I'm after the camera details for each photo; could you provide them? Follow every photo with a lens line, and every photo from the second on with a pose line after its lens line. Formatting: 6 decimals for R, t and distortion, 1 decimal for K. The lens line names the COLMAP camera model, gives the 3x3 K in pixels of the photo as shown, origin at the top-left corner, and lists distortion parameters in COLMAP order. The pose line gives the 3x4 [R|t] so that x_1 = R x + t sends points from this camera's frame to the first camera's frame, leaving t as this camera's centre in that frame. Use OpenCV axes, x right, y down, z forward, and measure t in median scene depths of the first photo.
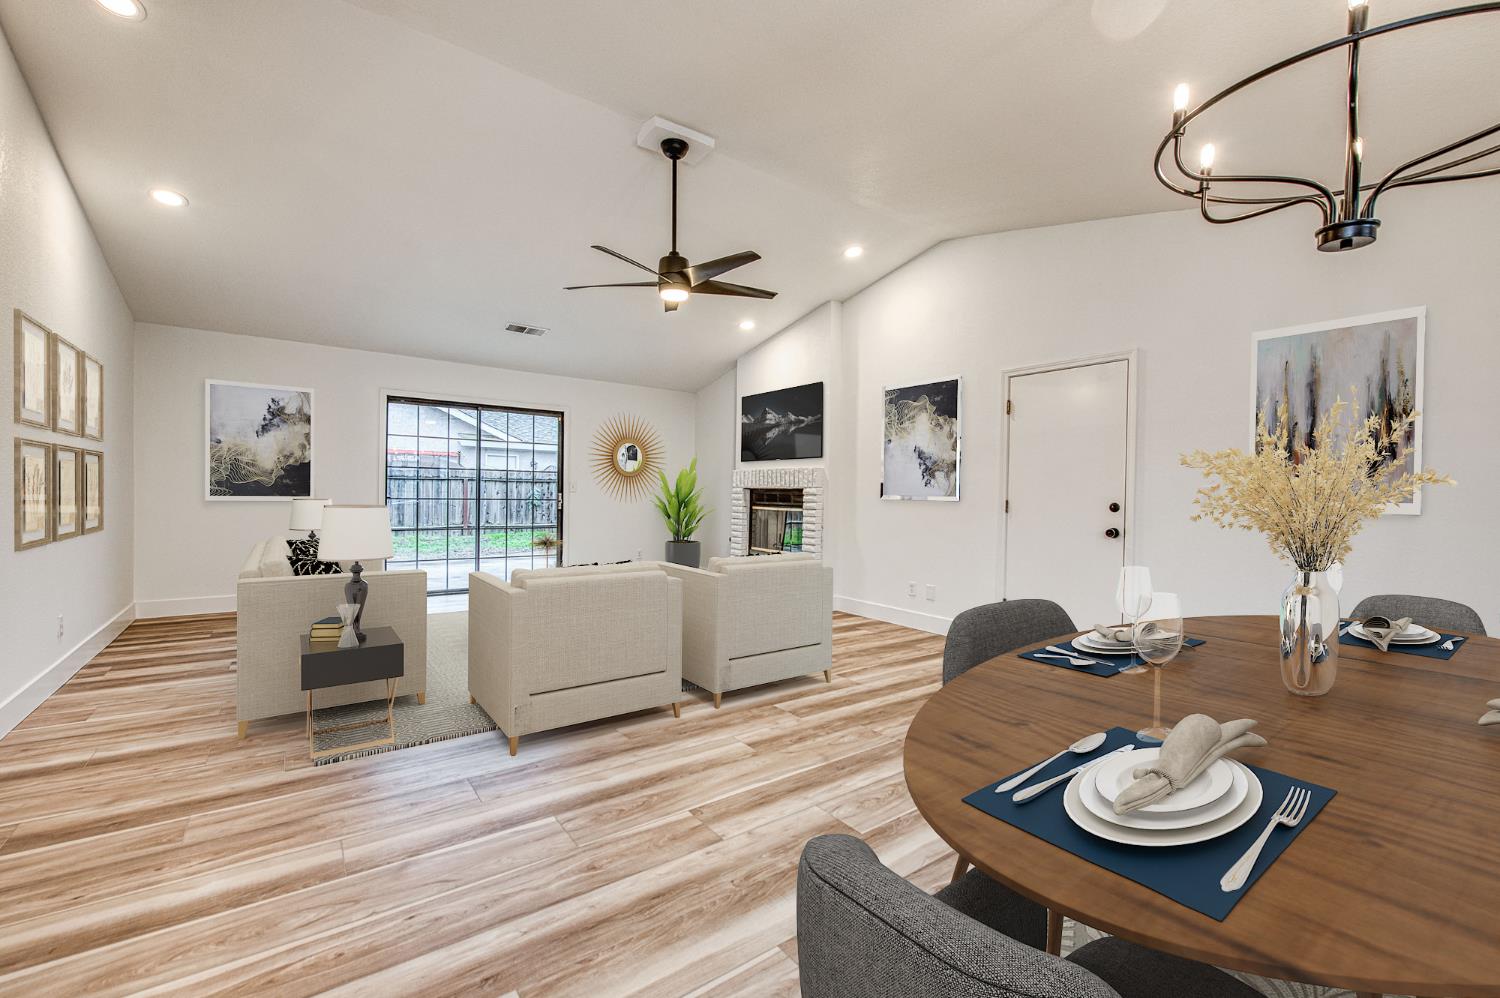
lens RADIAL K [[617.8, 0, 752.4], [0, 617.8, 490.3], [0, 0, 1]] dist [0.001112, 0.000088]
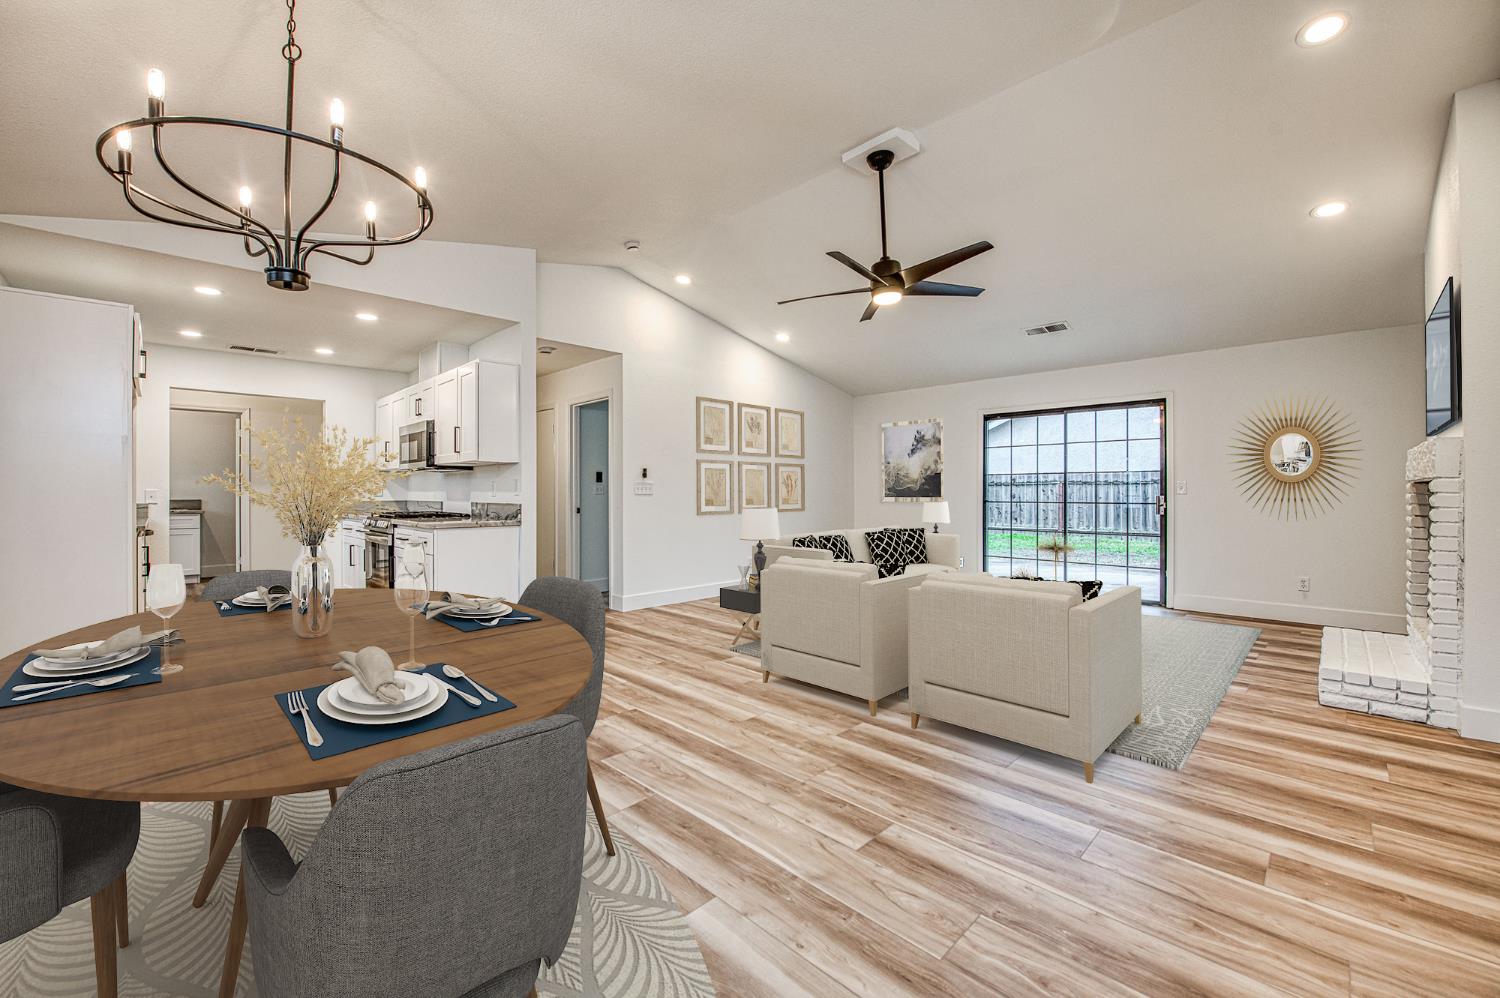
lens RADIAL K [[617.8, 0, 752.4], [0, 617.8, 490.3], [0, 0, 1]] dist [0.001112, 0.000088]
pose [[0.148359, -0.015475, -0.988813, 0.847677], [0.006223, 0.999872, -0.014714, 0.011565], [0.988914, -0.003970, 0.148436, 0.638512]]
